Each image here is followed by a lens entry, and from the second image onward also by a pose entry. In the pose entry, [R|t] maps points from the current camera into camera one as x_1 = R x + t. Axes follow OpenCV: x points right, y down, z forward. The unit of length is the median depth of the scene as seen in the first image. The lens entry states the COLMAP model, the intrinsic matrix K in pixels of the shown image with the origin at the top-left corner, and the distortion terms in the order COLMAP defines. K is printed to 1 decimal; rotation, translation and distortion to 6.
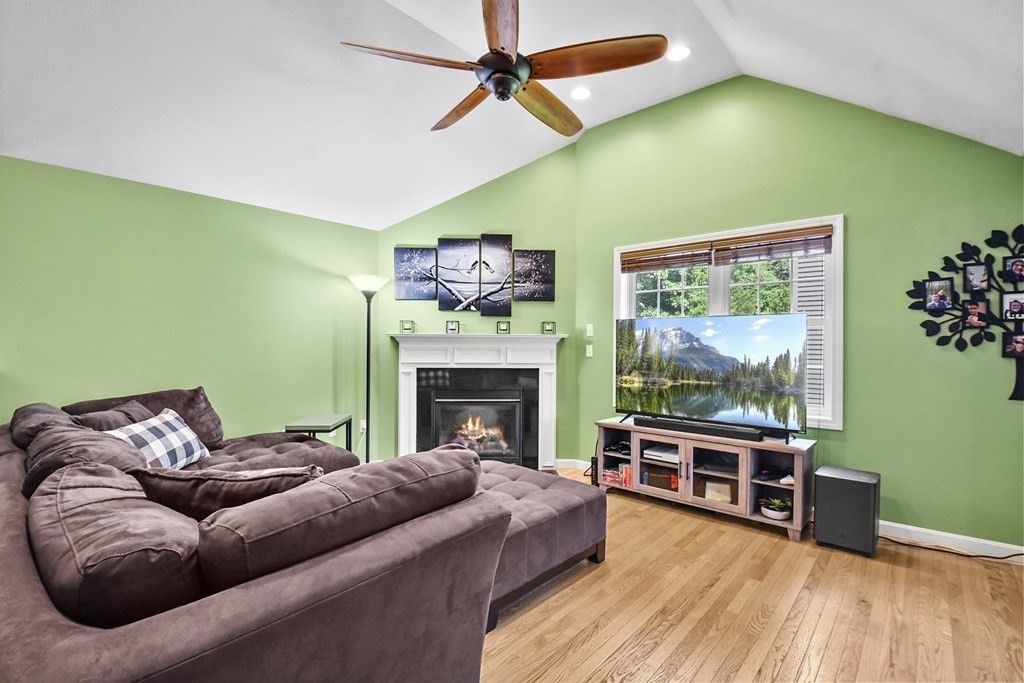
lens RADIAL K [[454.6, 0, 480.1], [0, 454.6, 349.7], [0, 0, 1]] dist [0.005935, -0.009069]
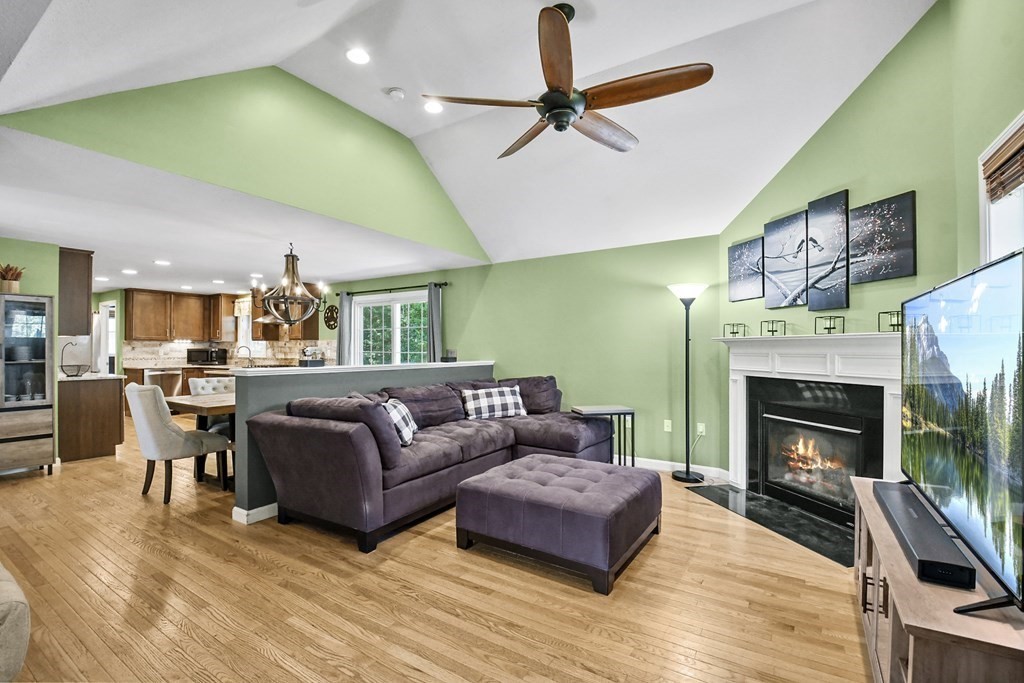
lens RADIAL K [[454.6, 0, 507.2], [0, 454.6, 347.7], [0, 0, 1]] dist [0.005935, -0.009069]
pose [[0.204639, -0.009605, -0.978790, 0.640207], [-0.010408, 0.999874, -0.011988, -0.000222], [0.978782, 0.012640, 0.204513, 0.365401]]
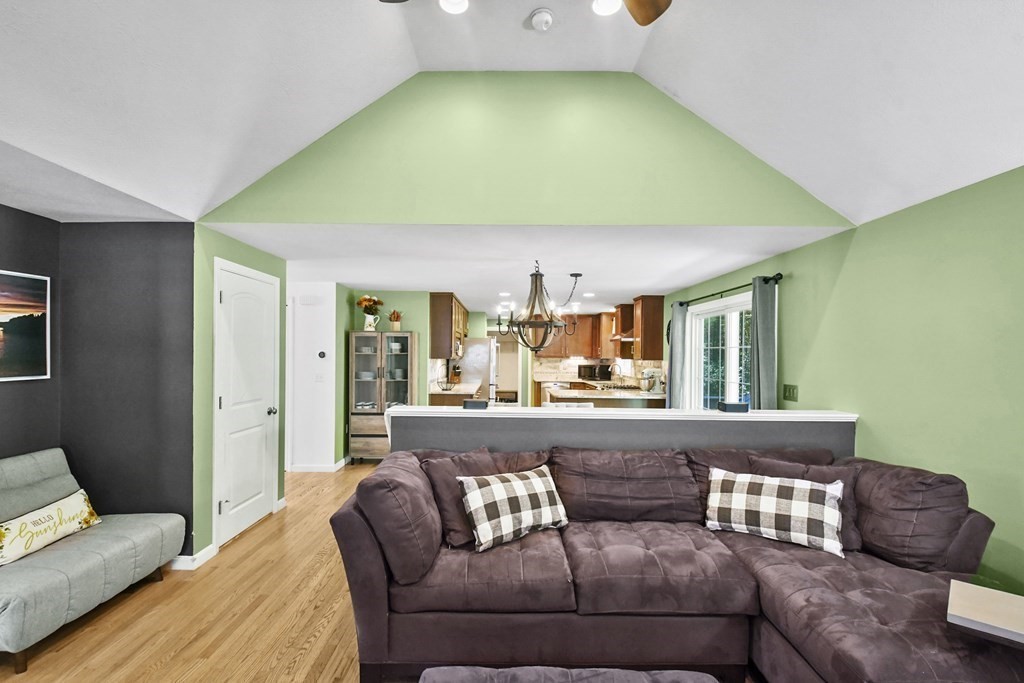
lens RADIAL K [[454.6, 0, 498.9], [0, 454.6, 355.1], [0, 0, 1]] dist [0.005935, -0.009069]
pose [[-0.727392, -0.008393, -0.686171, 0.205665], [-0.019957, 0.999761, 0.008927, -0.060935], [0.685932, 0.020187, -0.727386, 0.717946]]
